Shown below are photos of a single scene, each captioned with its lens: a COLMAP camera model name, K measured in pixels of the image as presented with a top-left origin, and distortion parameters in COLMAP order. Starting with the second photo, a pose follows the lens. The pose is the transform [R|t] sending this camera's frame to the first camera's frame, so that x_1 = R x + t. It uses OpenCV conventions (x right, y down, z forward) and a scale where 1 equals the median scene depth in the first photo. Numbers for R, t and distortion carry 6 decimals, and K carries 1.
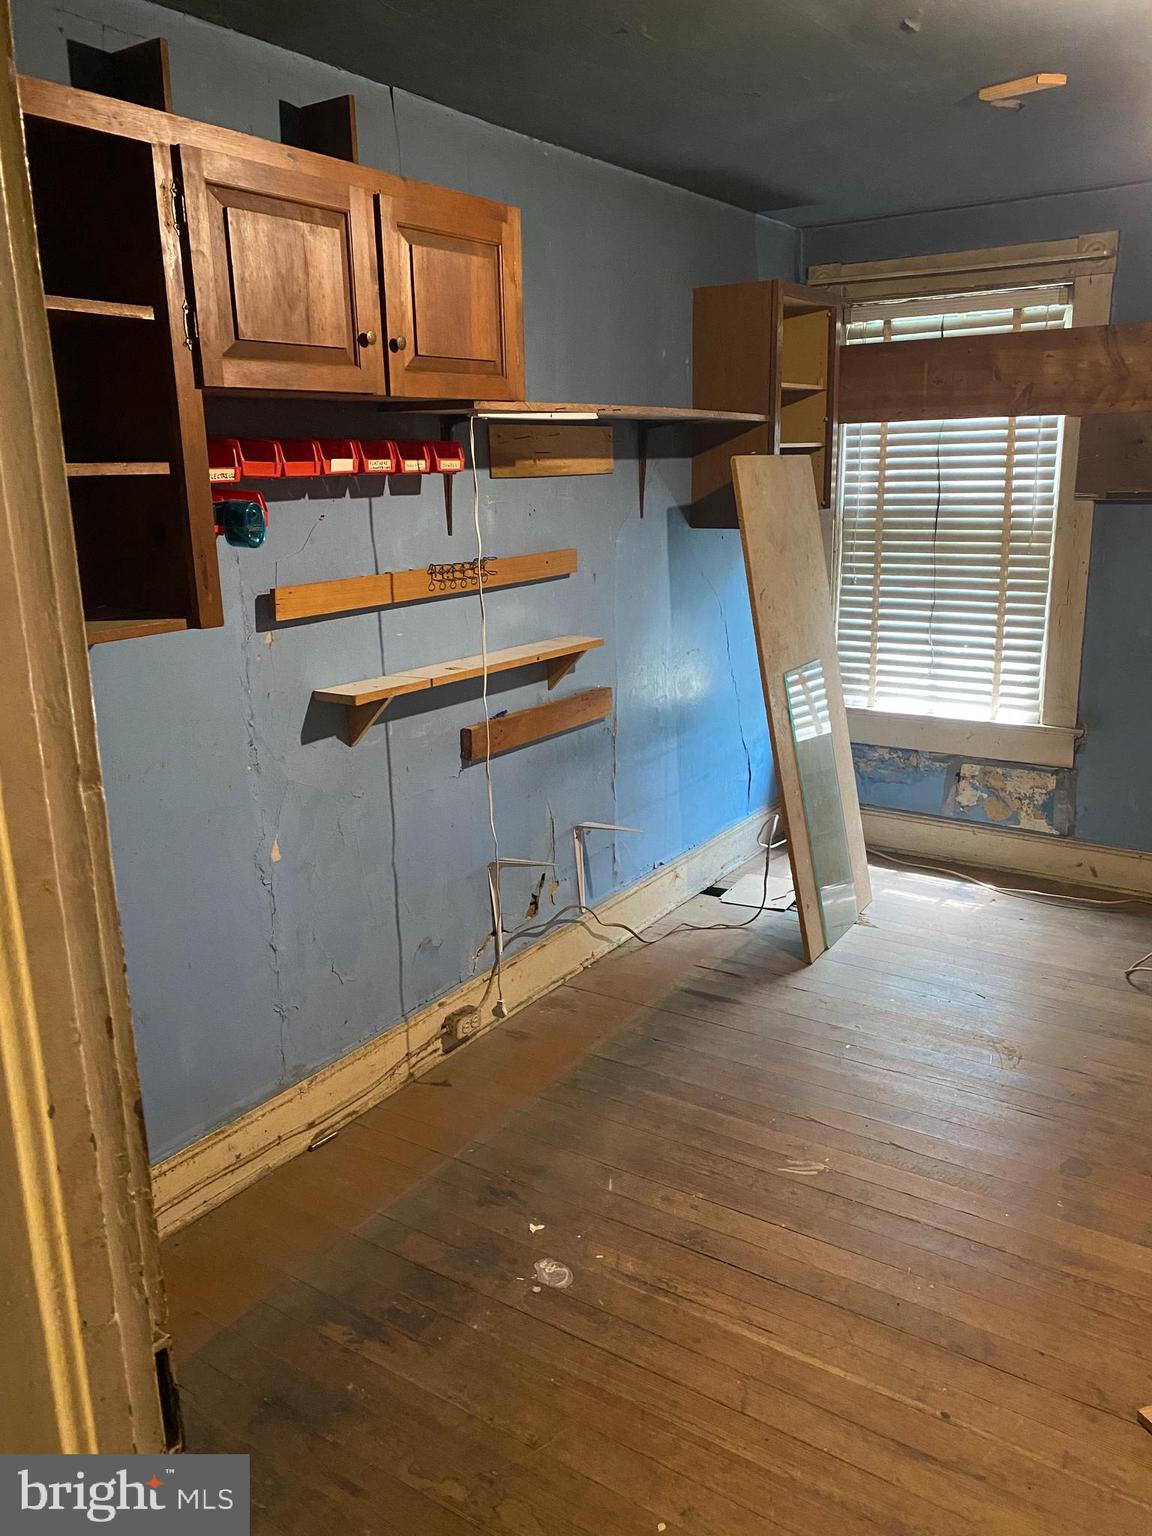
lens RADIAL K [[1167.2, 0, 579.6], [0, 1167.2, 758.3], [0, 0, 1]] dist [0.004998, -0.006764]
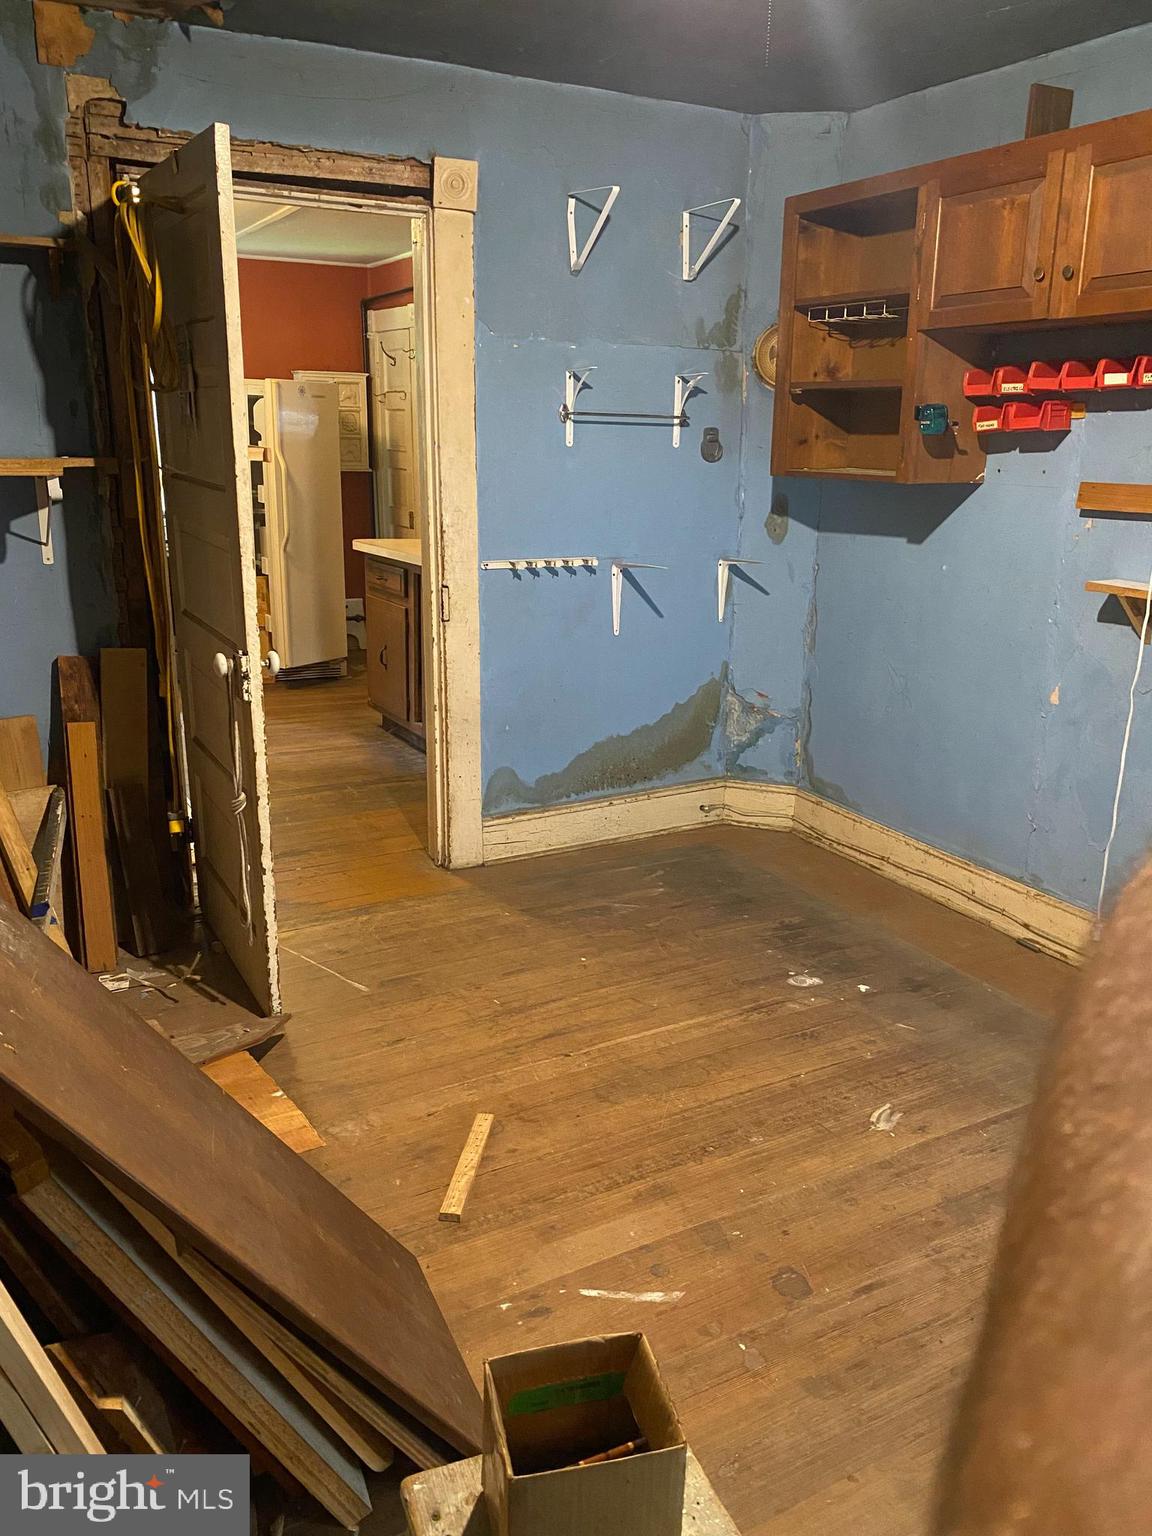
lens RADIAL K [[1167.2, 0, 579.6], [0, 1167.2, 758.3], [0, 0, 1]] dist [0.004998, -0.006764]
pose [[-0.448428, 0.257679, -0.855870, 1.110460], [-0.218388, 0.896935, 0.384466, -0.241534], [0.866729, 0.359317, -0.345937, 1.068943]]
